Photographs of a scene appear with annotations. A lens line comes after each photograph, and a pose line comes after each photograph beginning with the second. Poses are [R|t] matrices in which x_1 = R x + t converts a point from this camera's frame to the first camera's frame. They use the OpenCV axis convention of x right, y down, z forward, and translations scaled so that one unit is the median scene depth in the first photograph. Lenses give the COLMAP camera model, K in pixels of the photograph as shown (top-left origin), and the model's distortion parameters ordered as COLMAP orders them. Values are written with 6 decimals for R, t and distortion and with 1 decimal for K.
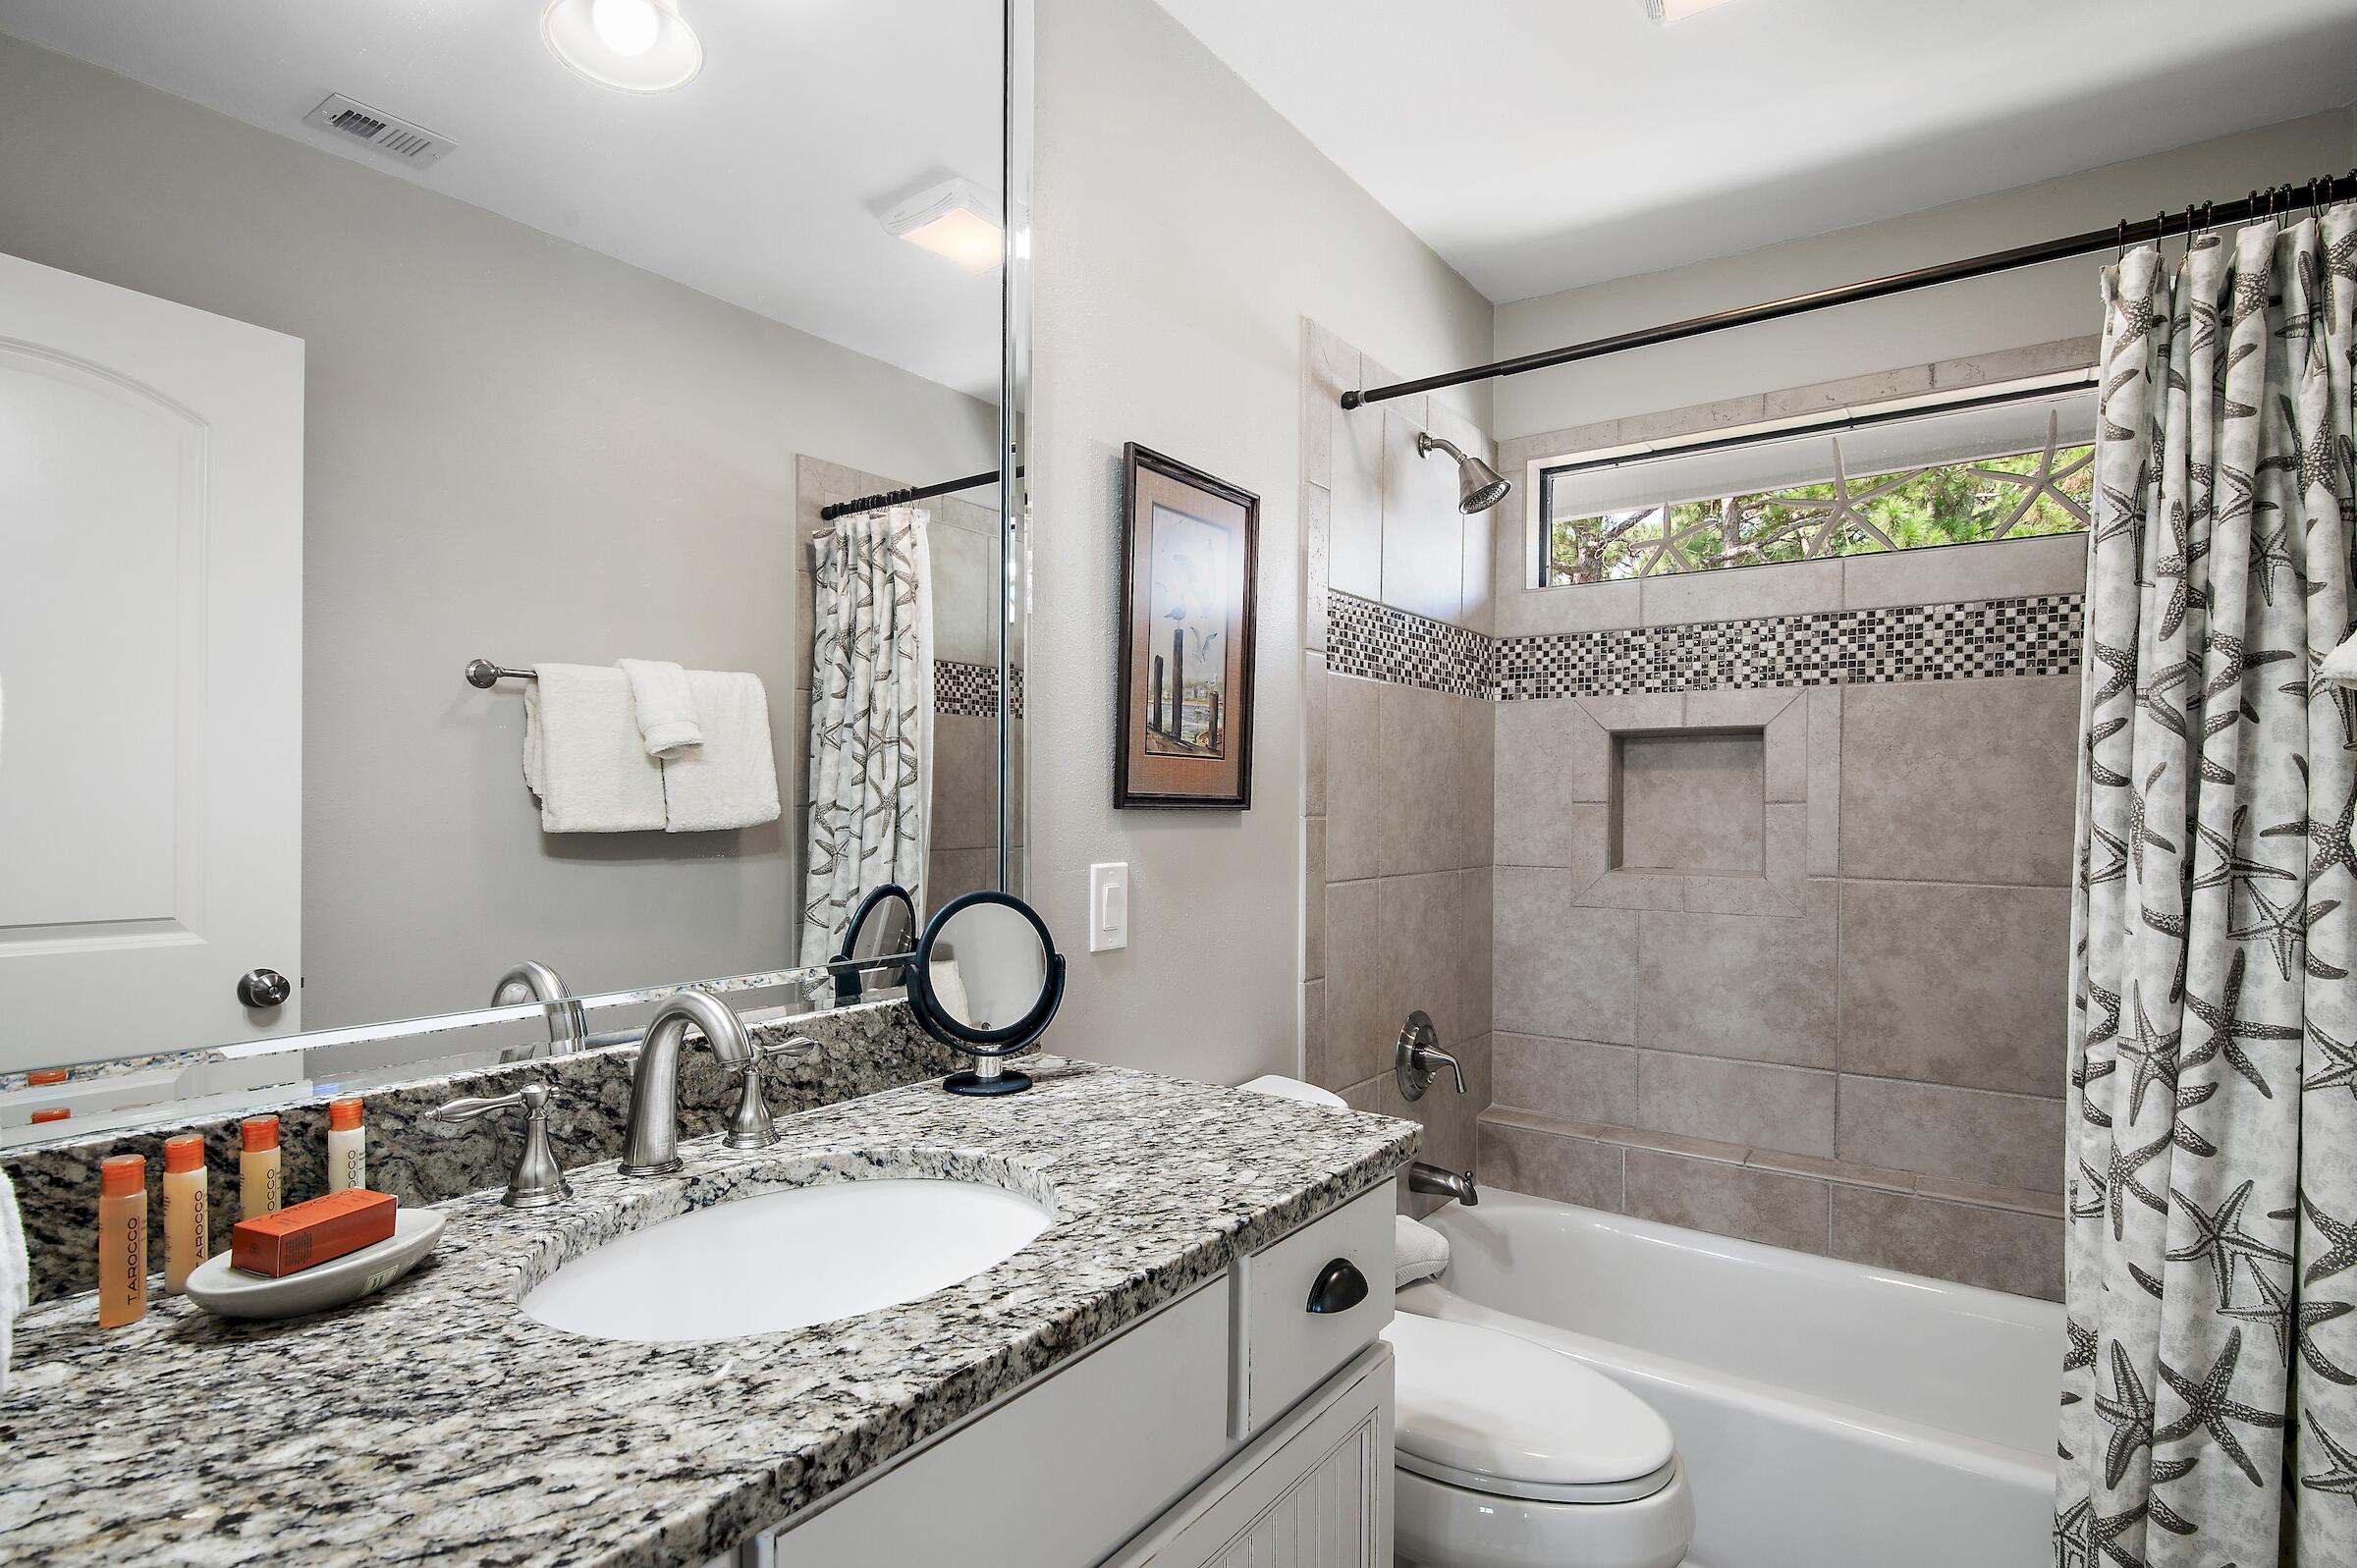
lens RADIAL K [[1163.2, 0, 1205.2], [0, 1163.2, 790.7], [0, 0, 1]] dist [-0.006513, 0.000163]
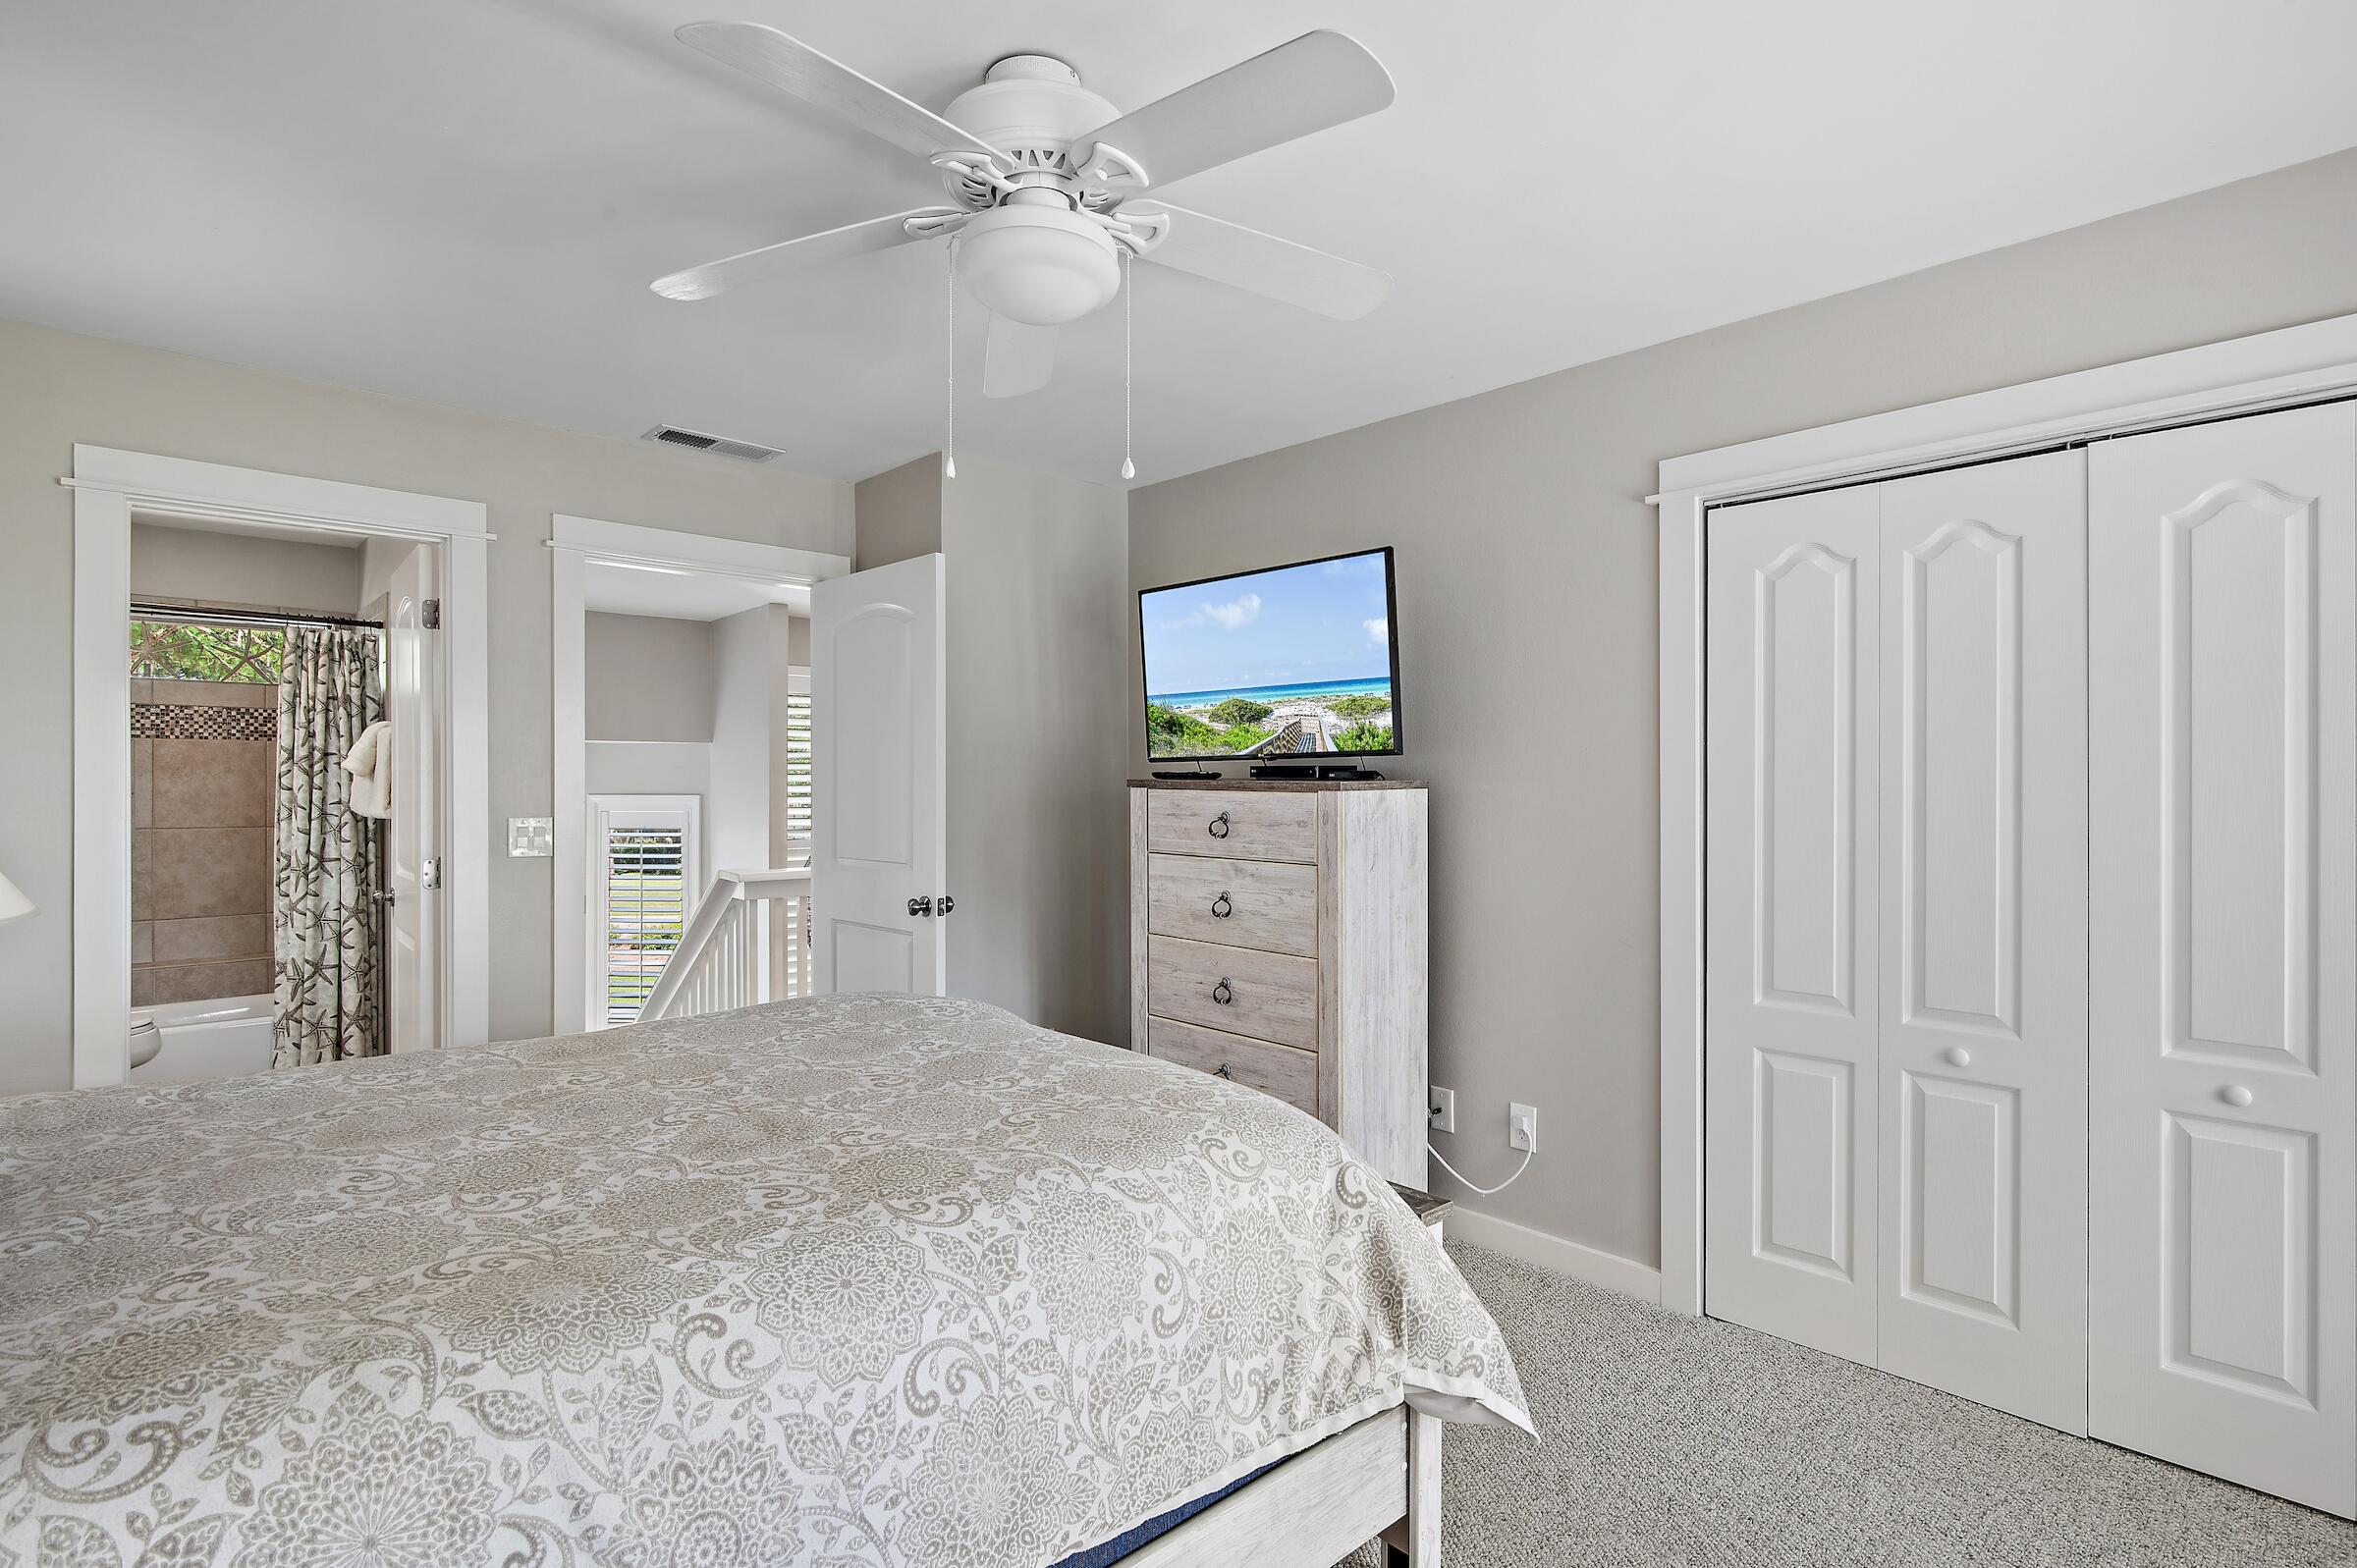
lens RADIAL K [[1209.0, 0, 1173.0], [0, 1209.0, 816.6], [0, 0, 1]] dist [-0.004463, -0.000749]
pose [[0.226336, -0.035778, 0.973392, -2.027171], [-0.011112, 0.999165, 0.039309, -0.095683], [-0.973986, -0.019713, 0.225750, -2.270884]]
